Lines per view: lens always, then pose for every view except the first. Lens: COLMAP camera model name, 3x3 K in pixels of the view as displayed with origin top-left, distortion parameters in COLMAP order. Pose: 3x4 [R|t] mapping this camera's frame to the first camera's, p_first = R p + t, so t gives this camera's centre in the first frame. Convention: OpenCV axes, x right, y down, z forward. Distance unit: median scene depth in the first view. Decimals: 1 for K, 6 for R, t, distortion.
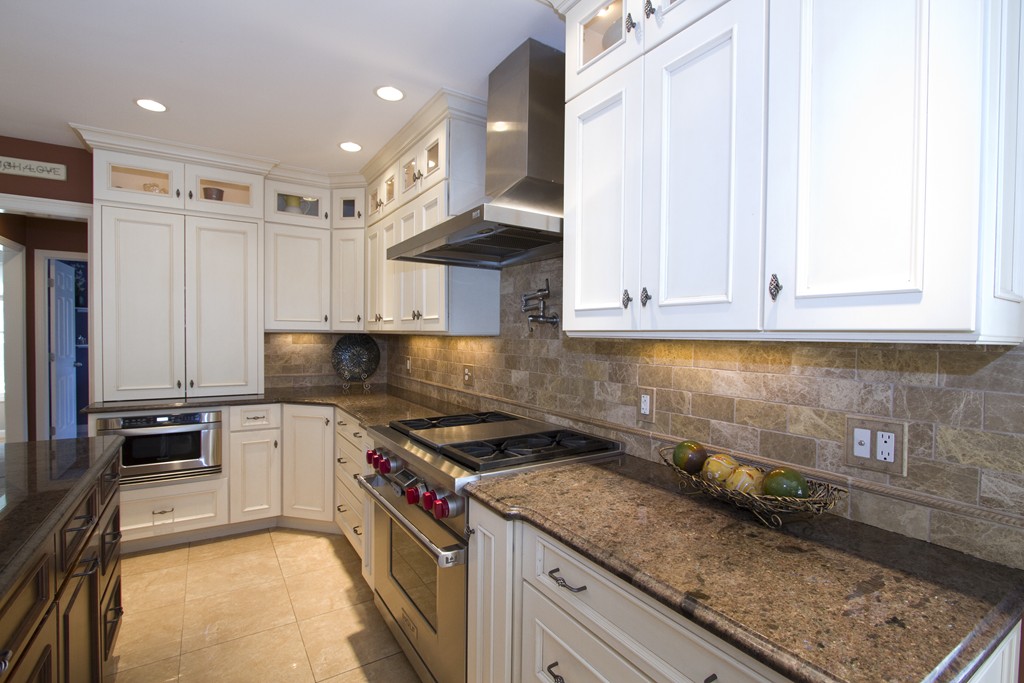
lens RADIAL K [[471.1, 0, 511.3], [0, 471.1, 347.4], [0, 0, 1]] dist [-0.020619, 0.002348]
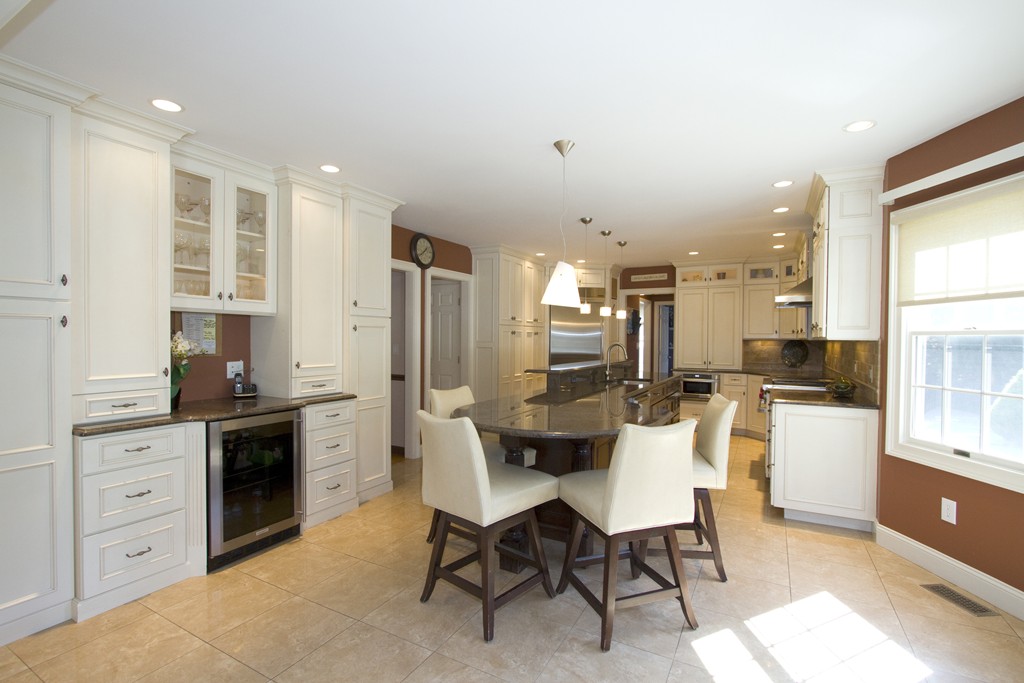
lens RADIAL K [[471.1, 0, 510.2], [0, 471.1, 346.4], [0, 0, 1]] dist [-0.020619, 0.002348]
pose [[0.475140, 0.005427, -0.879894, 0.979431], [-0.023490, 0.999703, -0.006518, 0.042606], [0.879597, 0.023766, 0.475126, -1.064549]]
